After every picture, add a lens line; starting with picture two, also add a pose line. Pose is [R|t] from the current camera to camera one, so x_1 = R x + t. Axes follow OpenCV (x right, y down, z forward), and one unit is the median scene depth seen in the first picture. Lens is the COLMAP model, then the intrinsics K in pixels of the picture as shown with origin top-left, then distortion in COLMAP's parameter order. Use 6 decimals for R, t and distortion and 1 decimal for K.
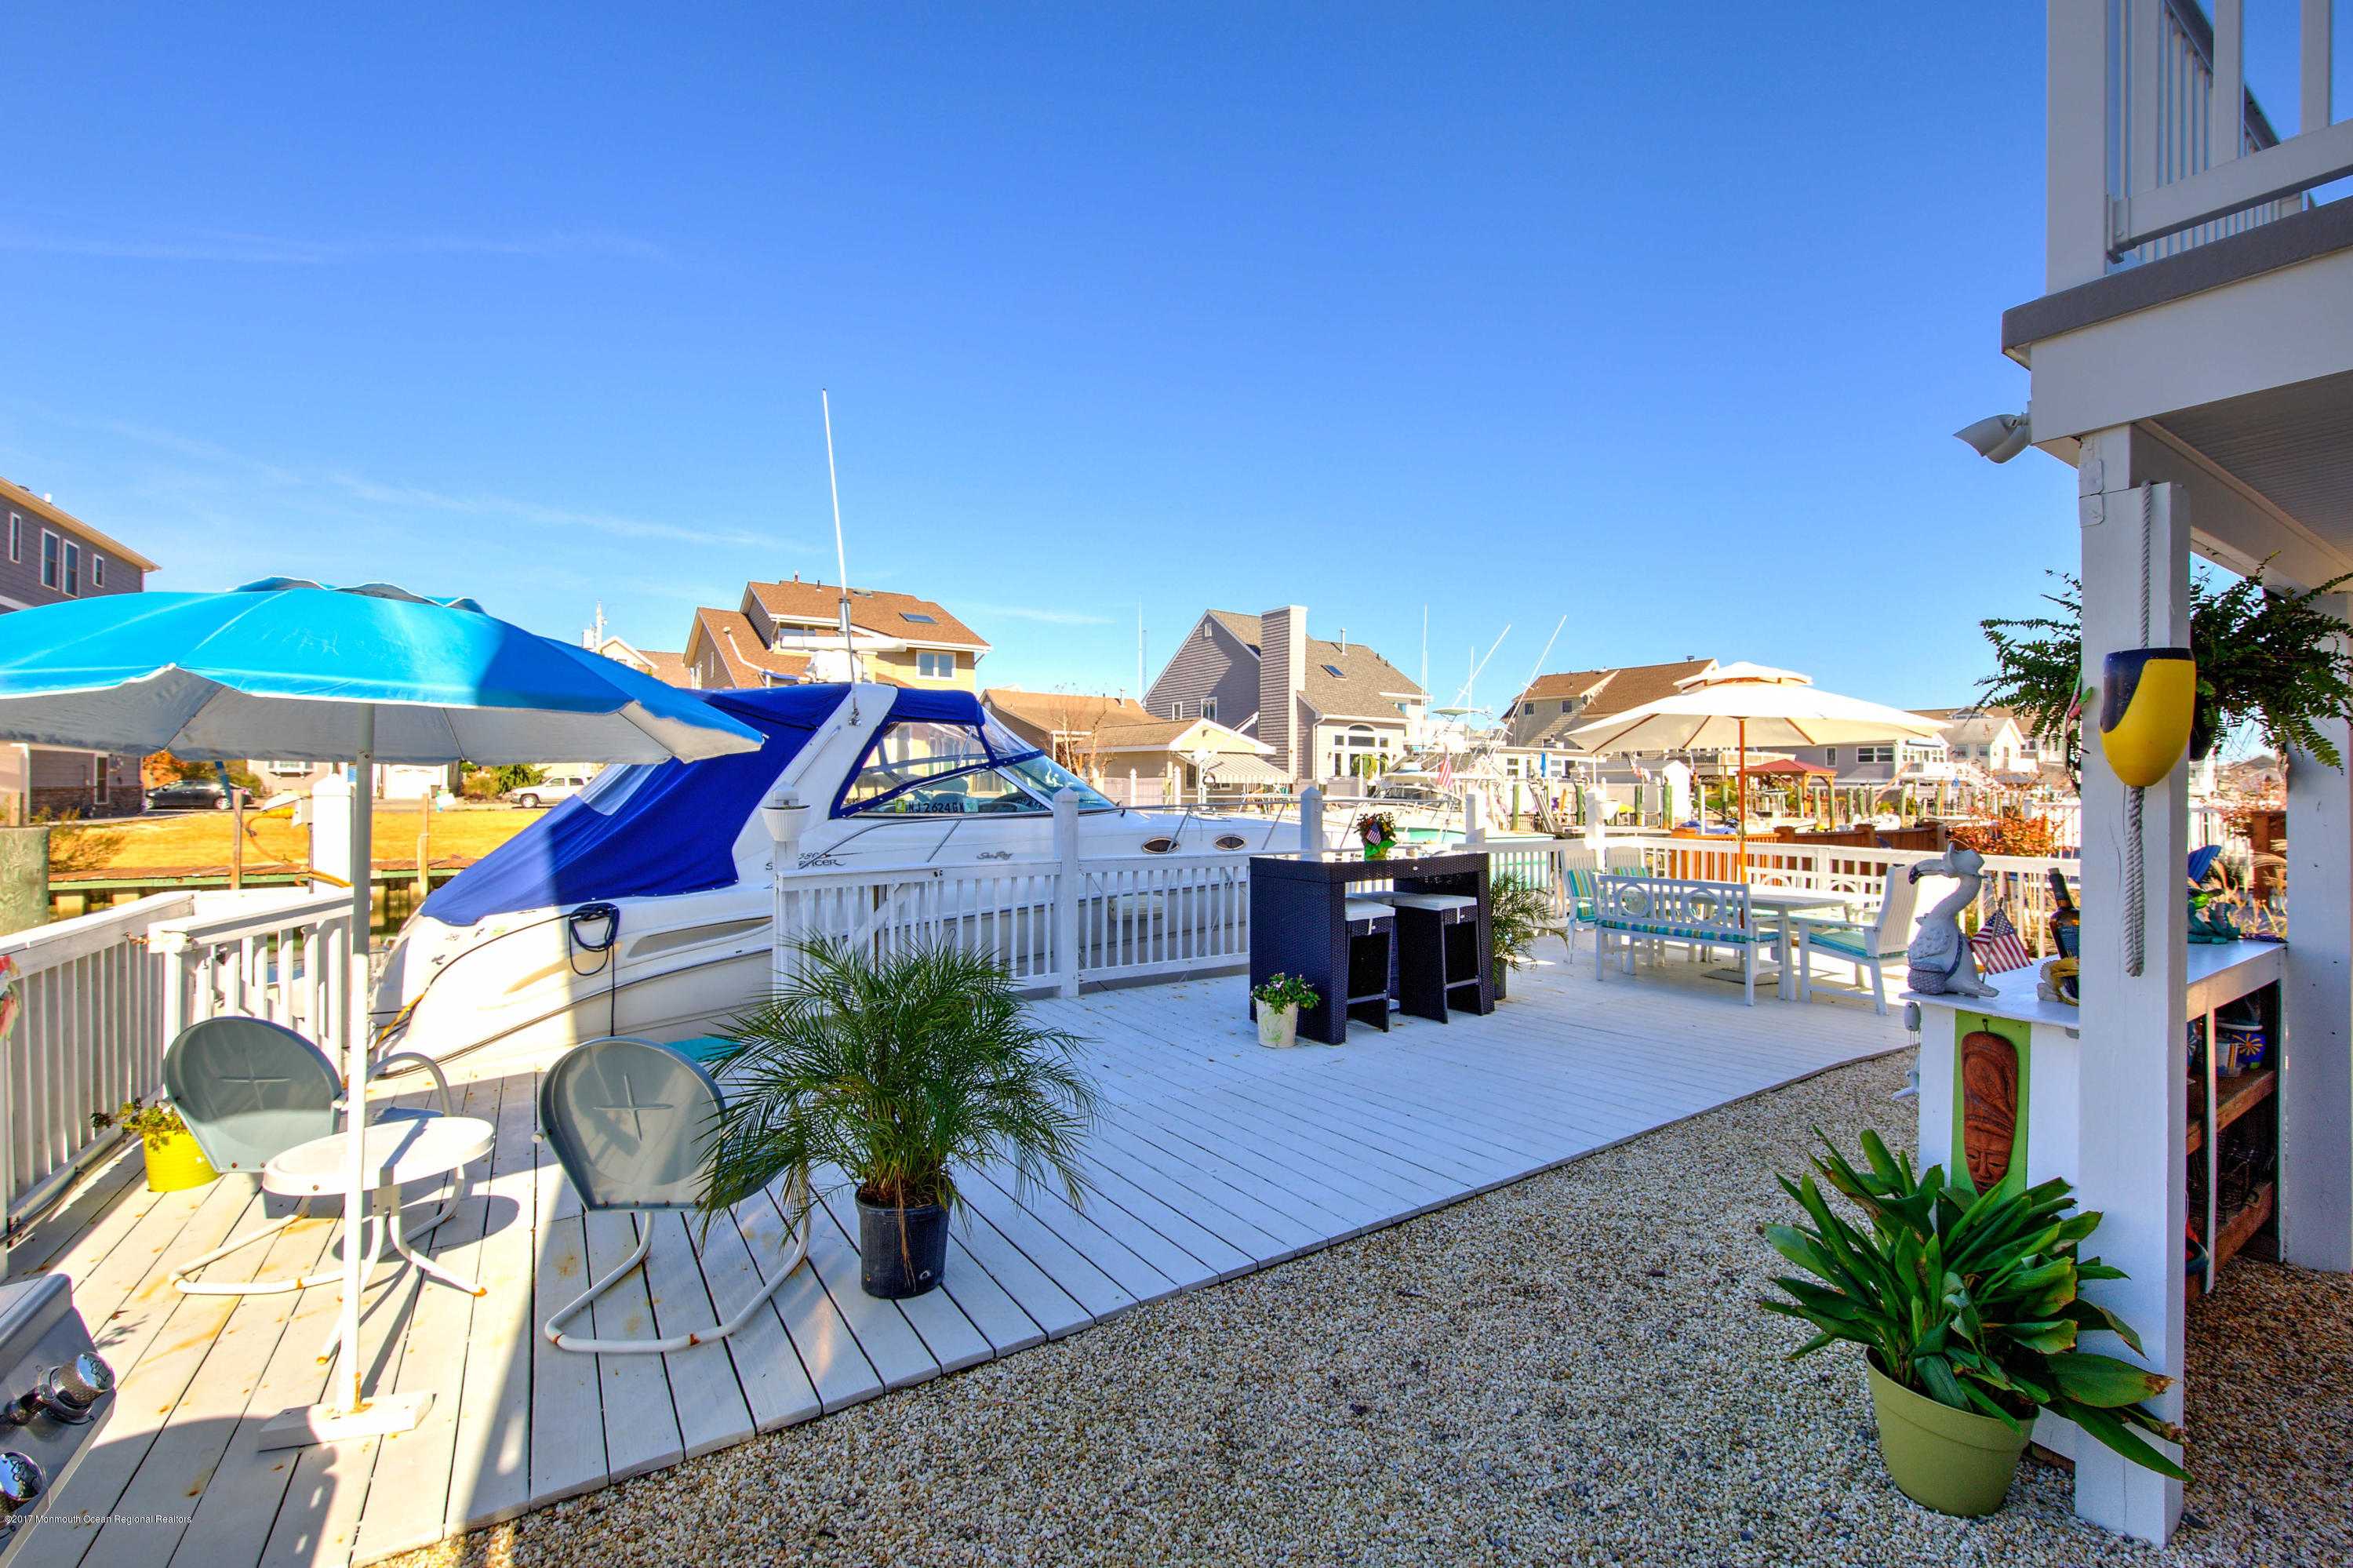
lens RADIAL K [[960.4, 0, 1169.2], [0, 960.4, 758.4], [0, 0, 1]] dist [0.016890, -0.009328]
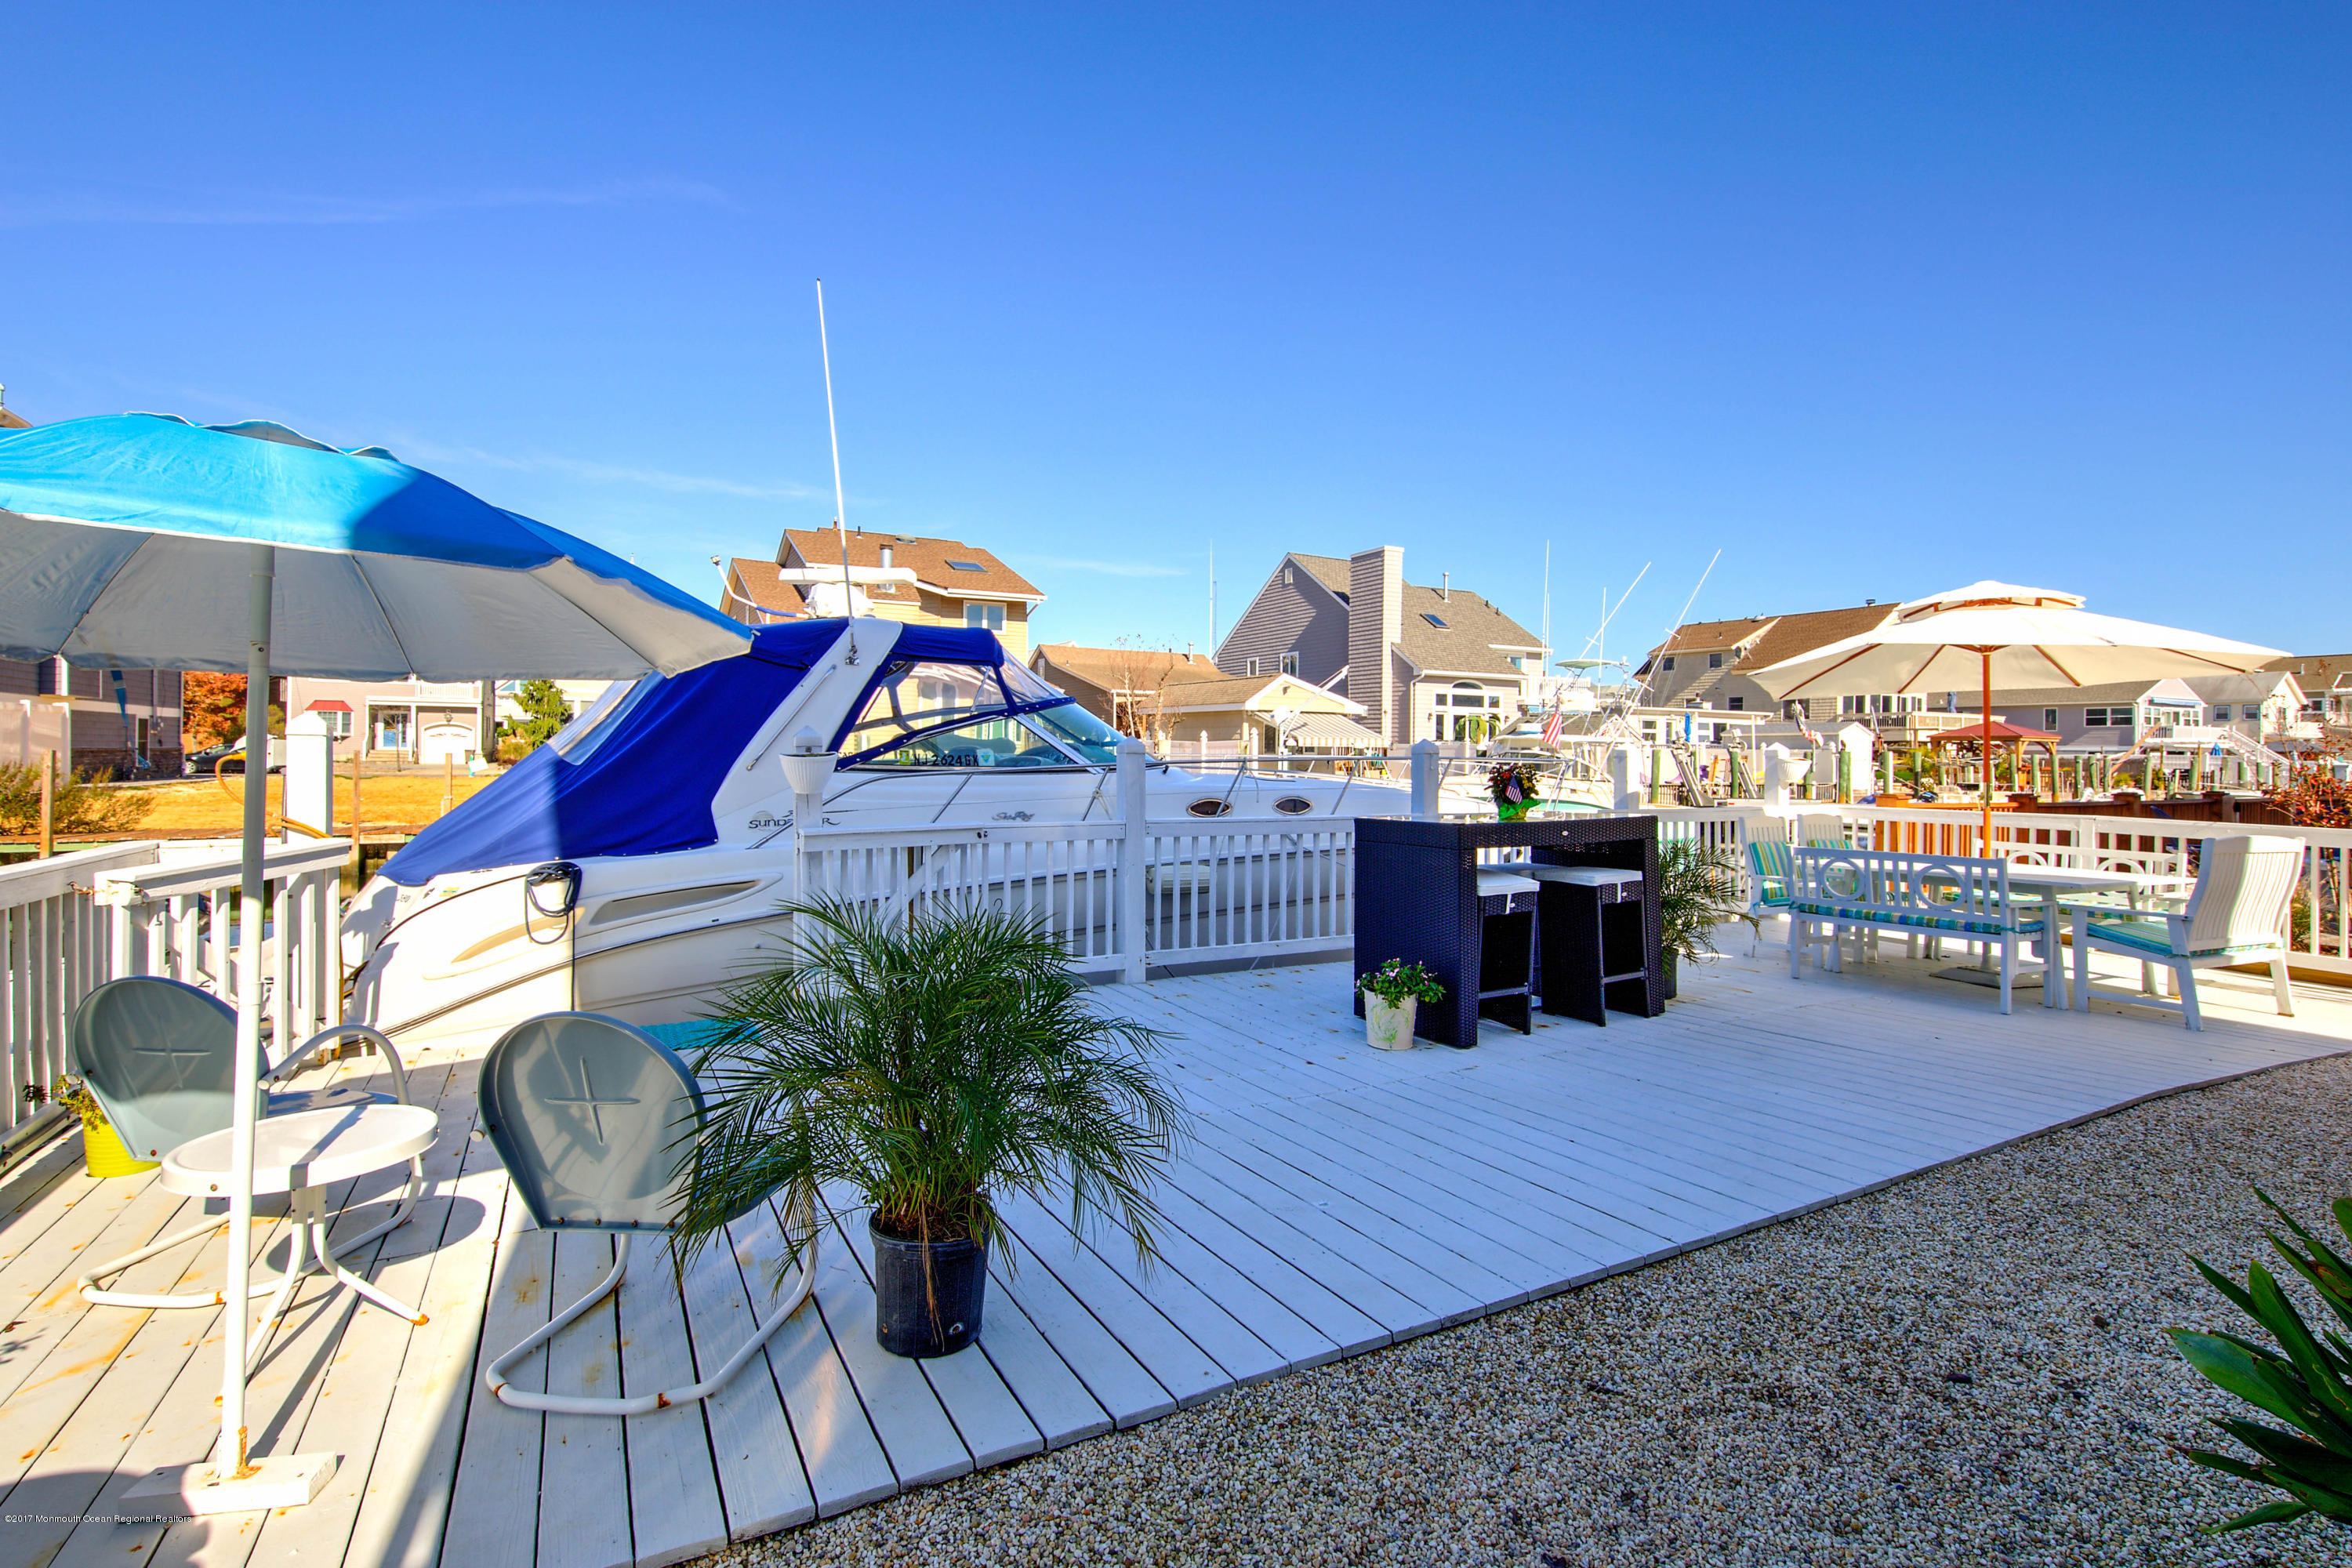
lens RADIAL K [[1067.8, 0, 1136.7], [0, 1067.8, 749.1], [0, 0, 1]] dist [0.019974, -0.009878]
pose [[0.995170, 0.001499, -0.098154, -0.013018], [0.000721, 0.999745, 0.022580, 0.026338], [0.098163, -0.022541, 0.994915, 0.085093]]
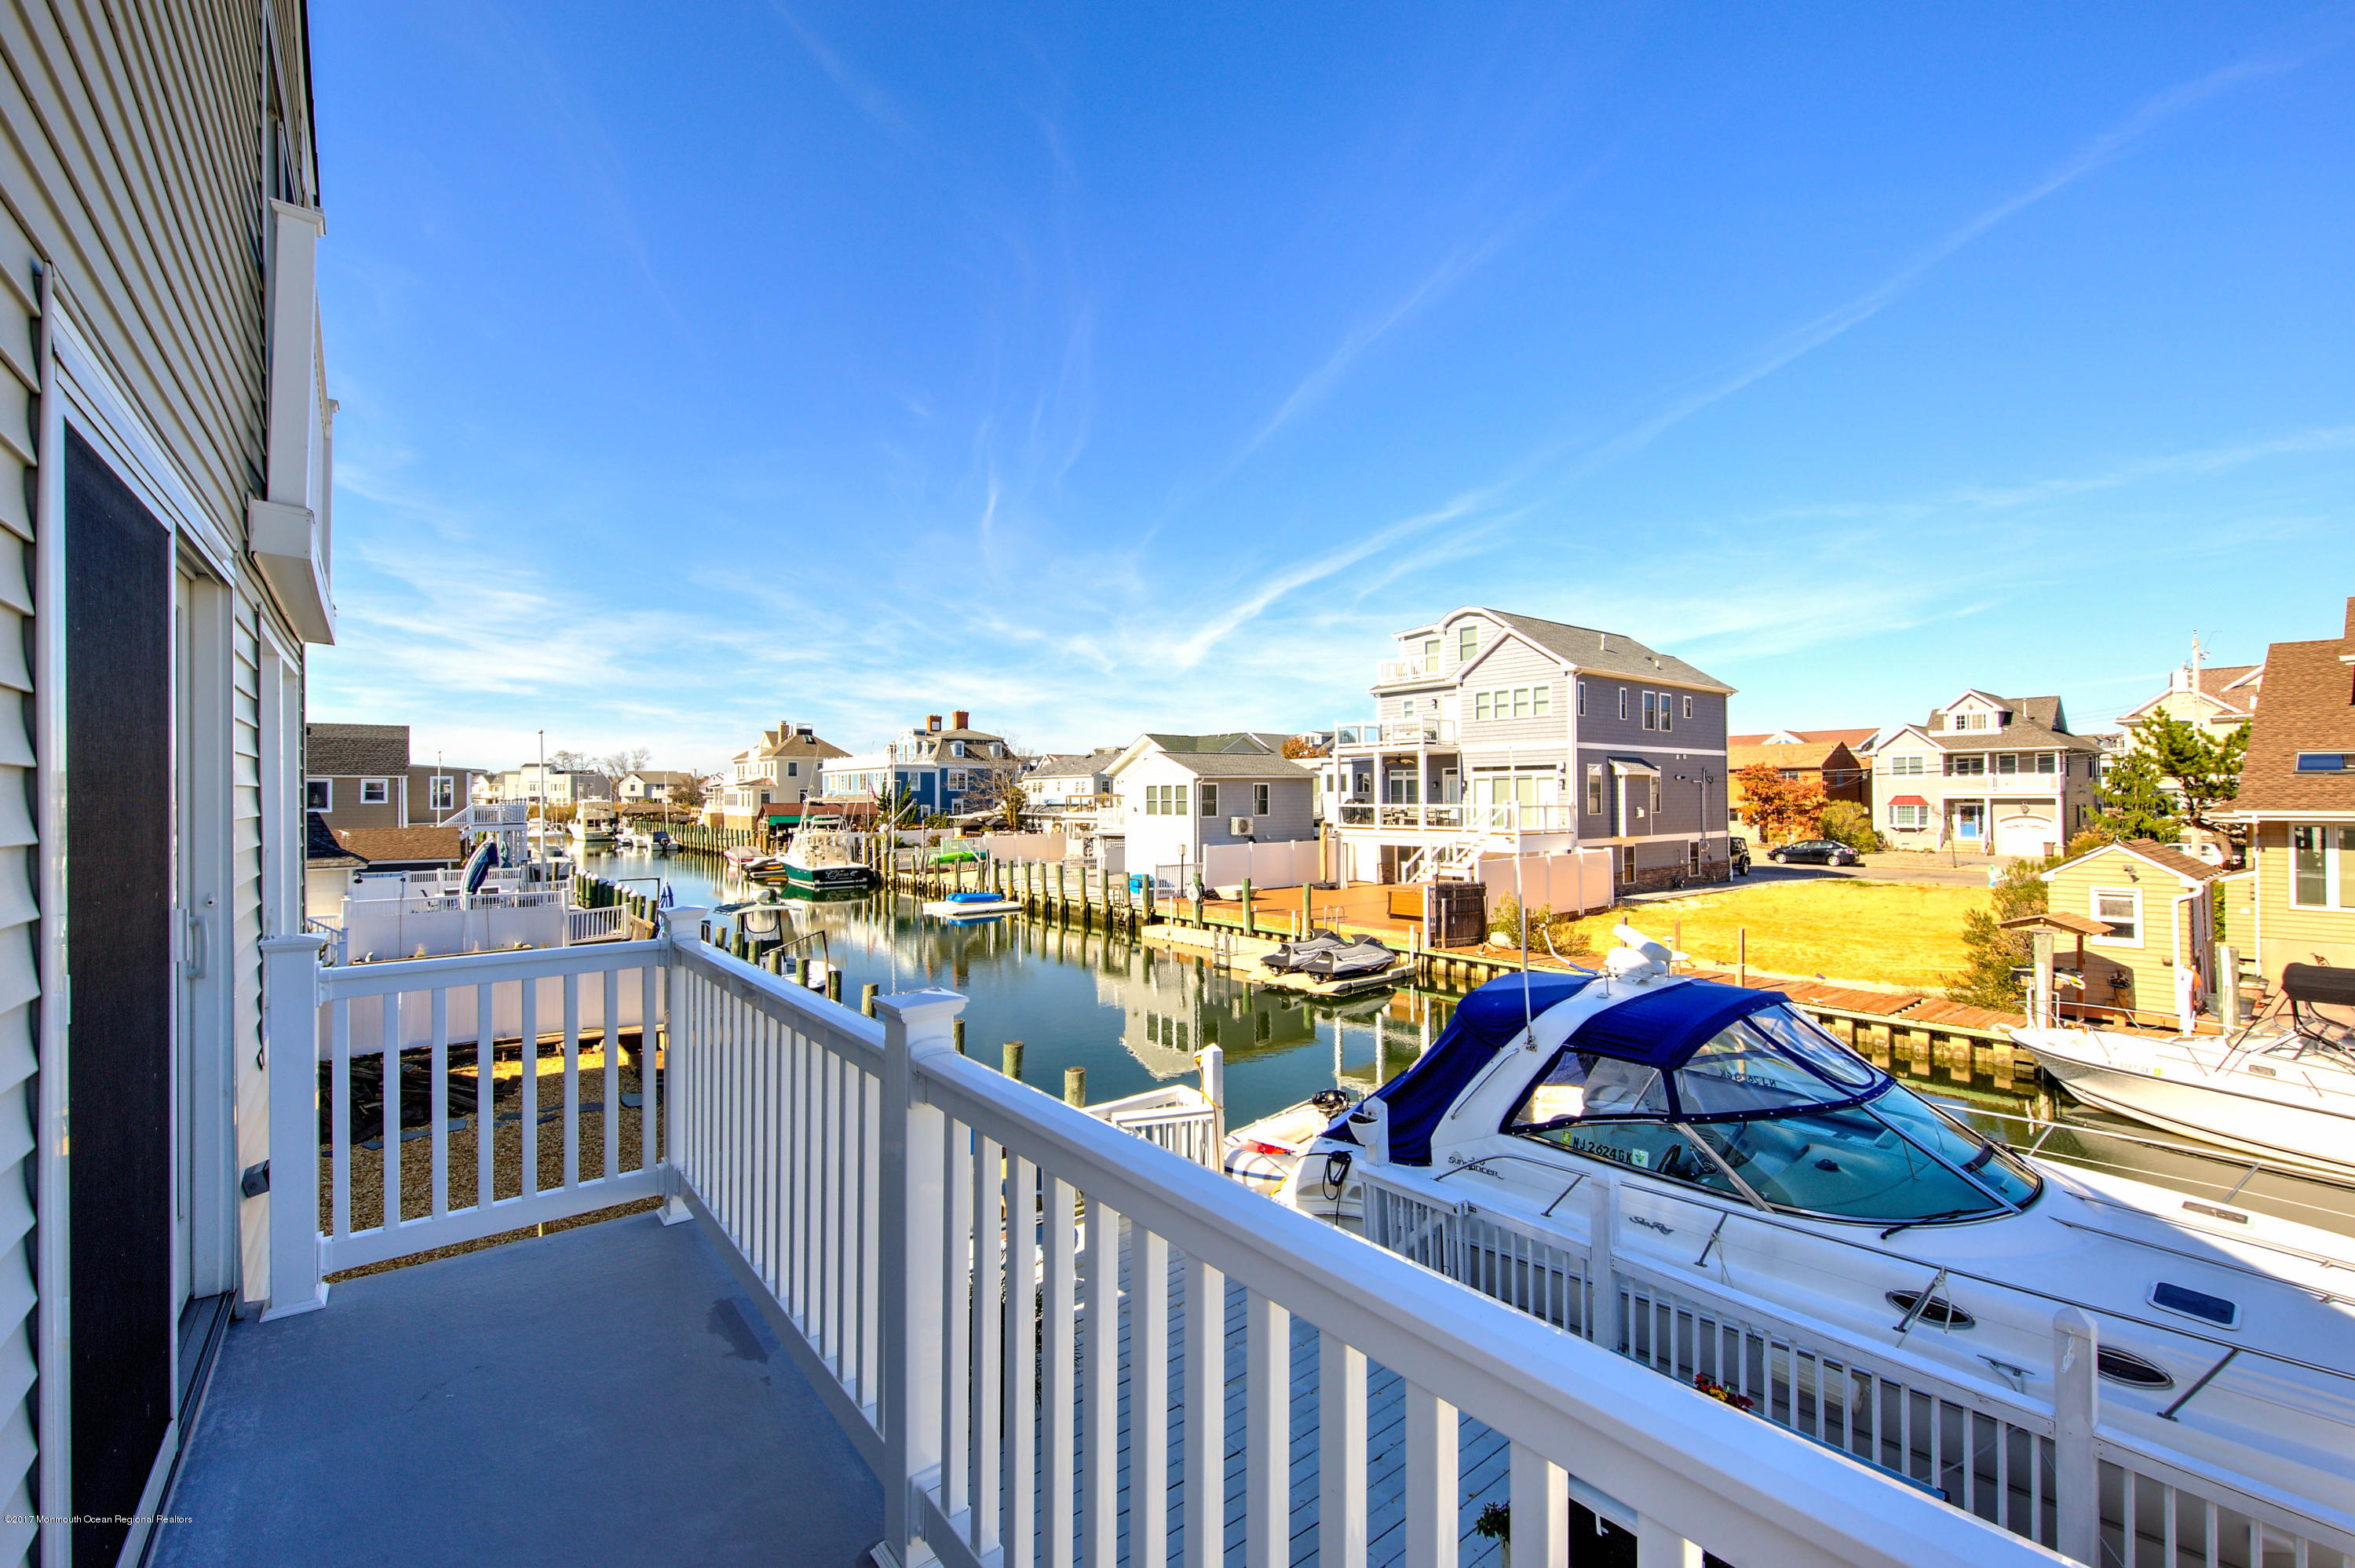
lens RADIAL K [[979.6, 0, 1177.5], [0, 979.6, 784.0], [0, 0, 1]] dist [0.003159, -0.000546]
pose [[0.099909, -0.018822, -0.994819, 0.961484], [0.034020, 0.999301, -0.015490, -0.405120], [0.994415, -0.032296, 0.100479, 0.622164]]
